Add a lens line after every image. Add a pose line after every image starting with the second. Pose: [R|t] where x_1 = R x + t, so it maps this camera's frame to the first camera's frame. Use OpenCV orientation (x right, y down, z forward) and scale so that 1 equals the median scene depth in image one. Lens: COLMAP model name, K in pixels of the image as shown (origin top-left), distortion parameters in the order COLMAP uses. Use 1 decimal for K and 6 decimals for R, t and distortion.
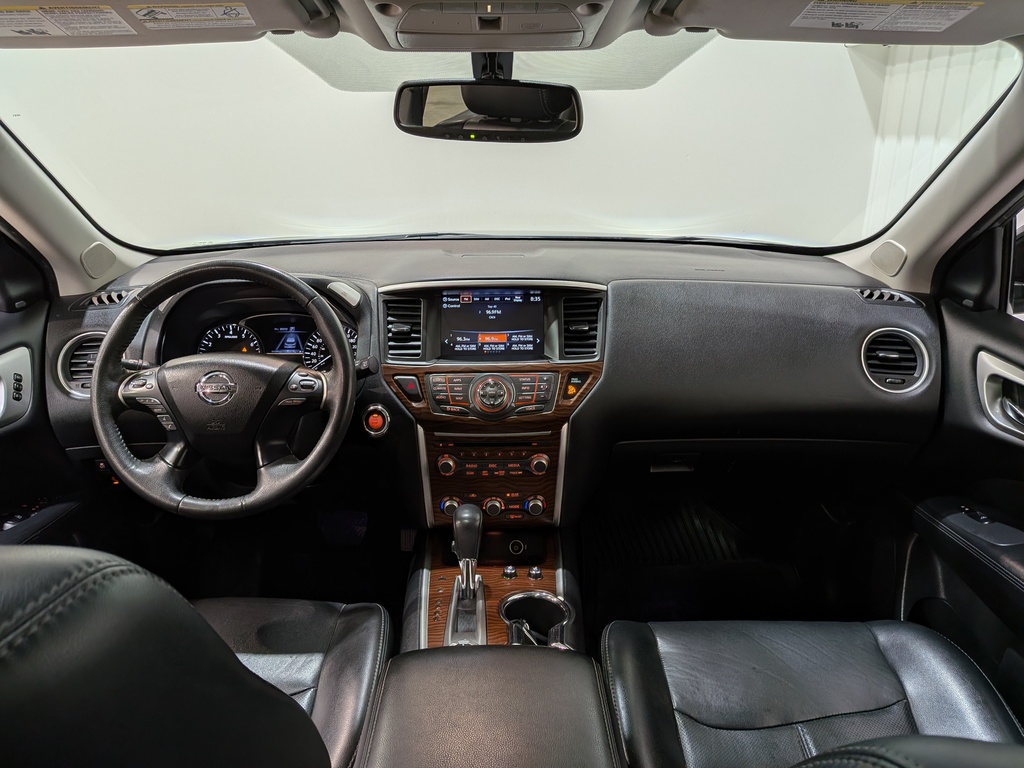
lens RADIAL K [[759.6, 0, 506.8], [0, 759.6, 384.6], [0, 0, 1]] dist [0.065586, -0.123349]
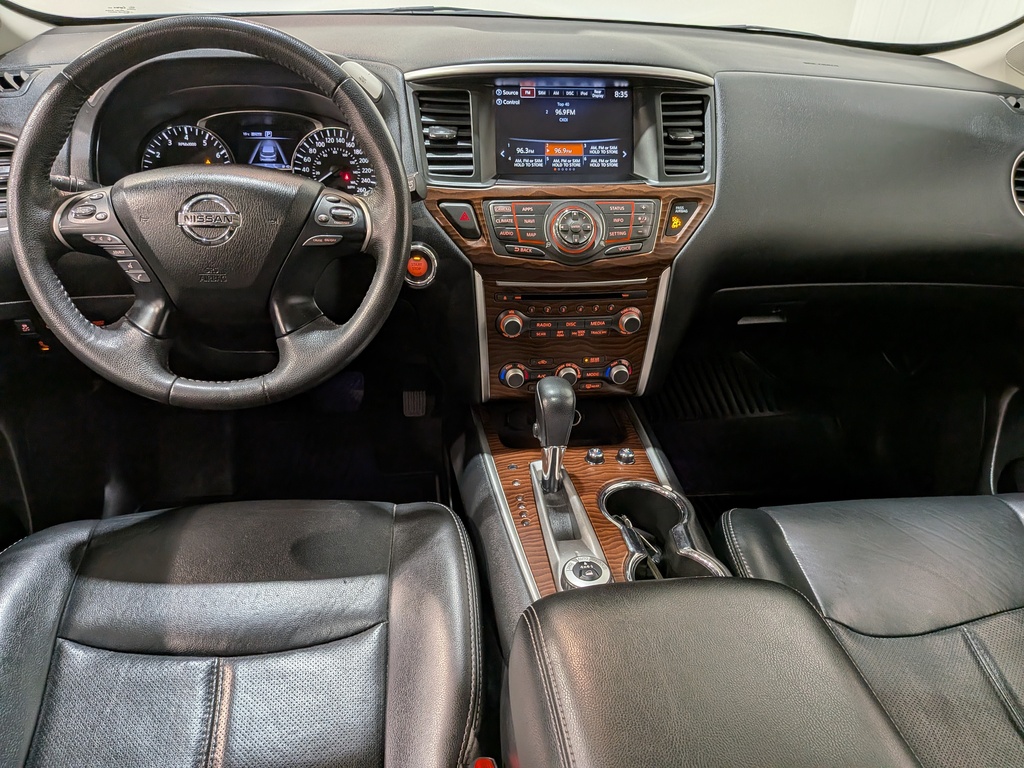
lens RADIAL K [[759.6, 0, 506.8], [0, 759.6, 399.1], [0, 0, 1]] dist [0.065586, -0.123349]
pose [[0.992062, -0.026224, 0.122984, -0.179828], [-0.003941, 0.971048, 0.238852, -0.003386], [-0.125687, -0.237441, 0.963236, 0.246112]]
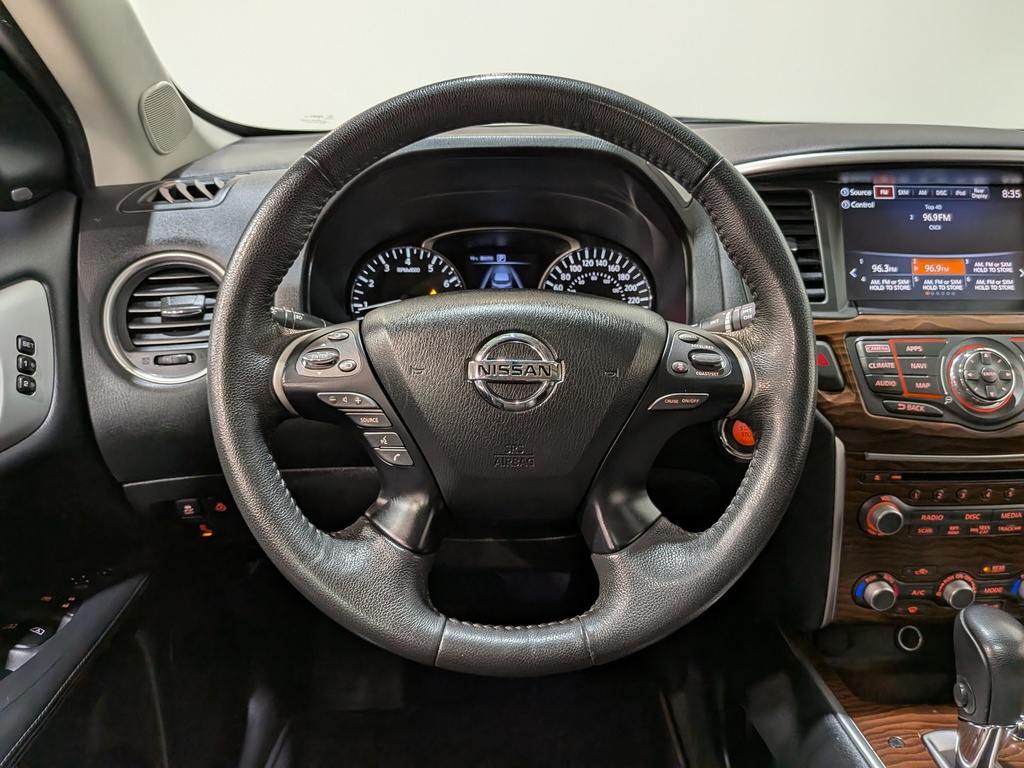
lens RADIAL K [[759.6, 0, 515.9], [0, 759.6, 398.9], [0, 0, 1]] dist [0.065586, -0.123349]
pose [[0.999468, -0.003326, 0.032434, -0.341304], [0.001130, 0.997718, 0.067514, -0.007215], [-0.032584, -0.067441, 0.997191, 0.501299]]
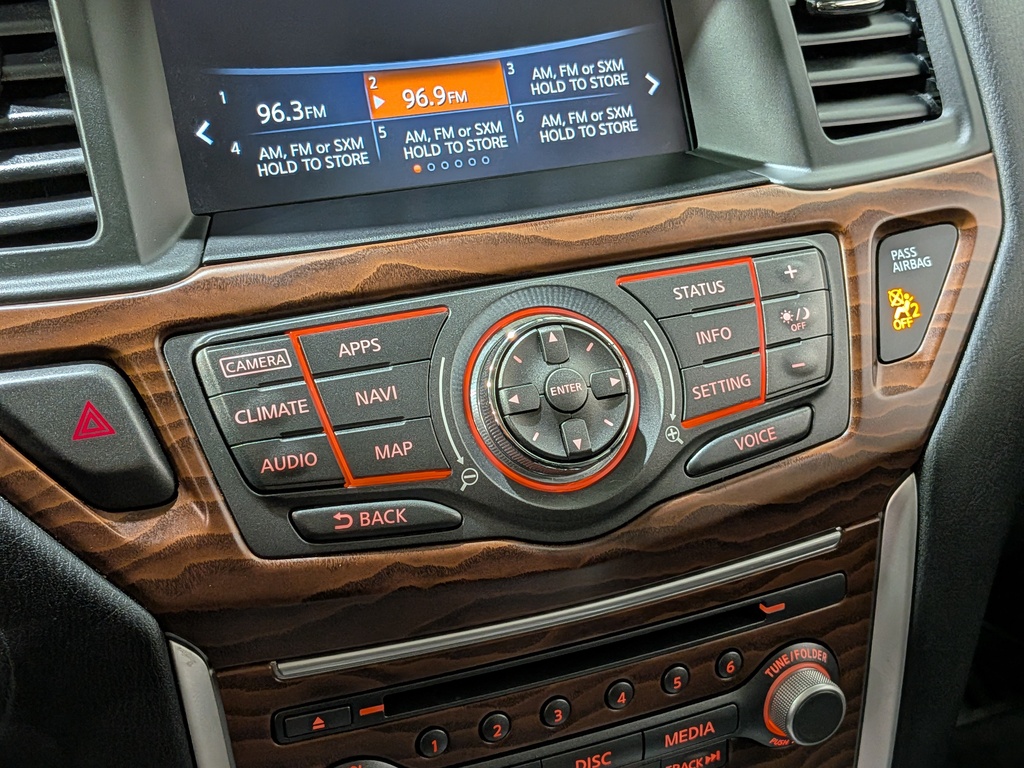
lens RADIAL K [[1566.8, 0, 511.6], [0, 1566.8, 394.2], [0, 0, 1]] dist [0.063897, 0.000000]
pose [[0.921563, -0.159978, 0.353736, -0.161011], [0.119192, 0.983736, 0.134374, -0.039145], [-0.369479, -0.081672, 0.925643, 0.649737]]
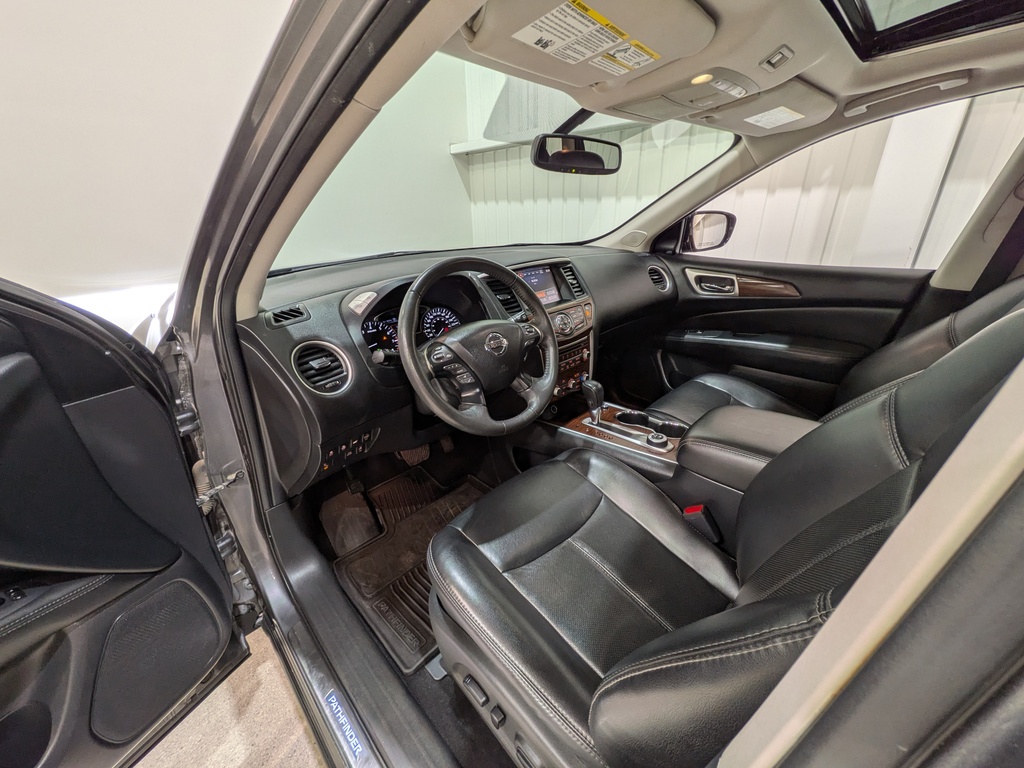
lens RADIAL K [[413.1, 0, 527.6], [0, 413.1, 375.1], [0, 0, 1]] dist [-0.011729, 0.000237]
pose [[0.697531, -0.278709, 0.660131, -0.751216], [0.240091, 0.958909, 0.151160, -0.036996], [-0.675135, 0.053053, 0.735784, 0.342484]]
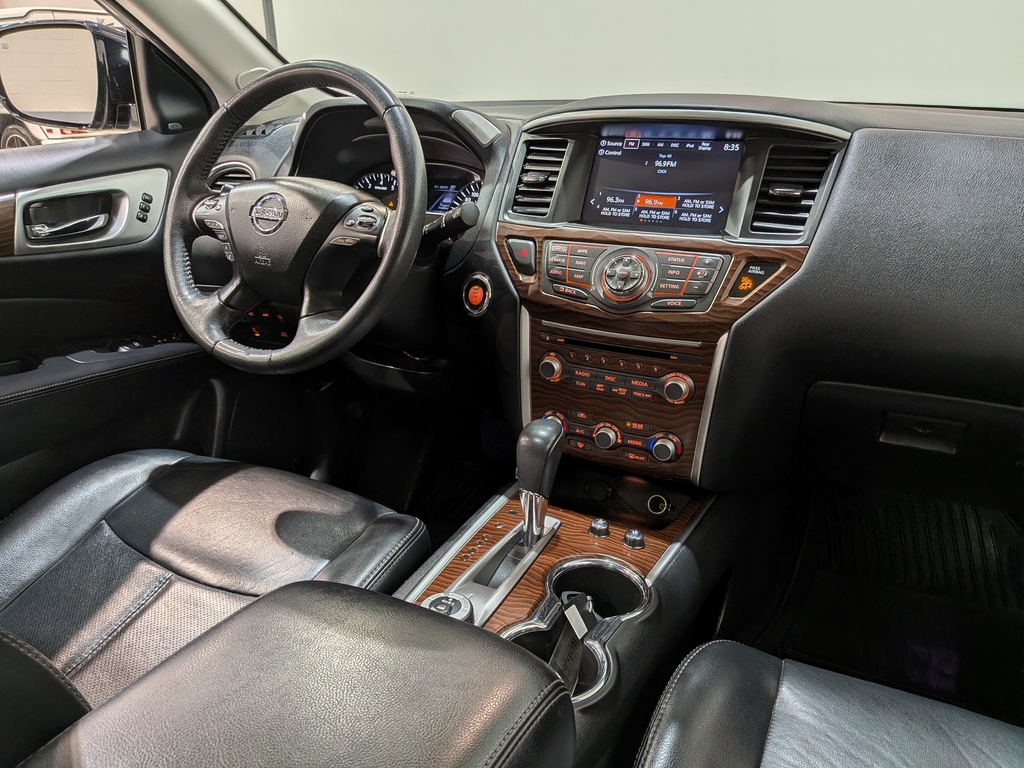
lens RADIAL K [[759.6, 0, 509.6], [0, 759.6, 400.8], [0, 0, 1]] dist [0.065586, -0.123349]
pose [[0.883279, 0.183521, -0.431437, 0.206374], [-0.148310, 0.982323, 0.114218, 0.060185], [0.444771, -0.036900, 0.894884, 0.325216]]
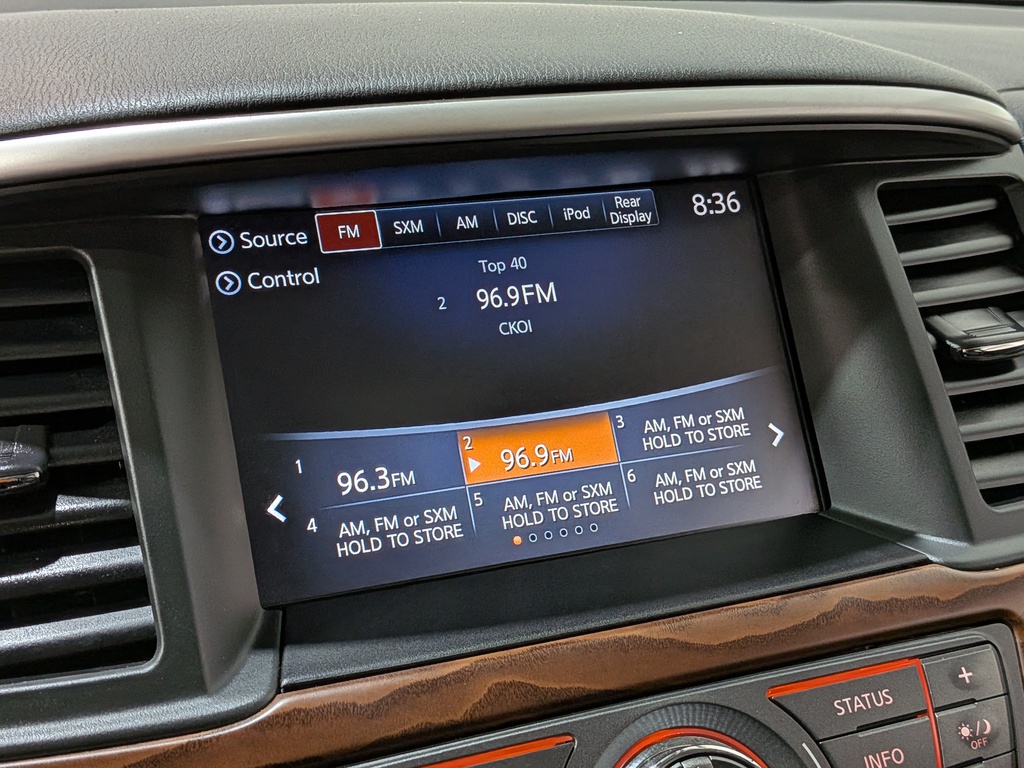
lens RADIAL K [[1566.8, 0, 515.0], [0, 1566.8, 376.4], [0, 0, 1]] dist [0.063897, 0.000000]
pose [[0.916790, -0.103810, 0.385642, -0.162275], [0.114976, 0.993350, -0.005937, -0.079659], [-0.382461, 0.049783, 0.922629, 0.715249]]
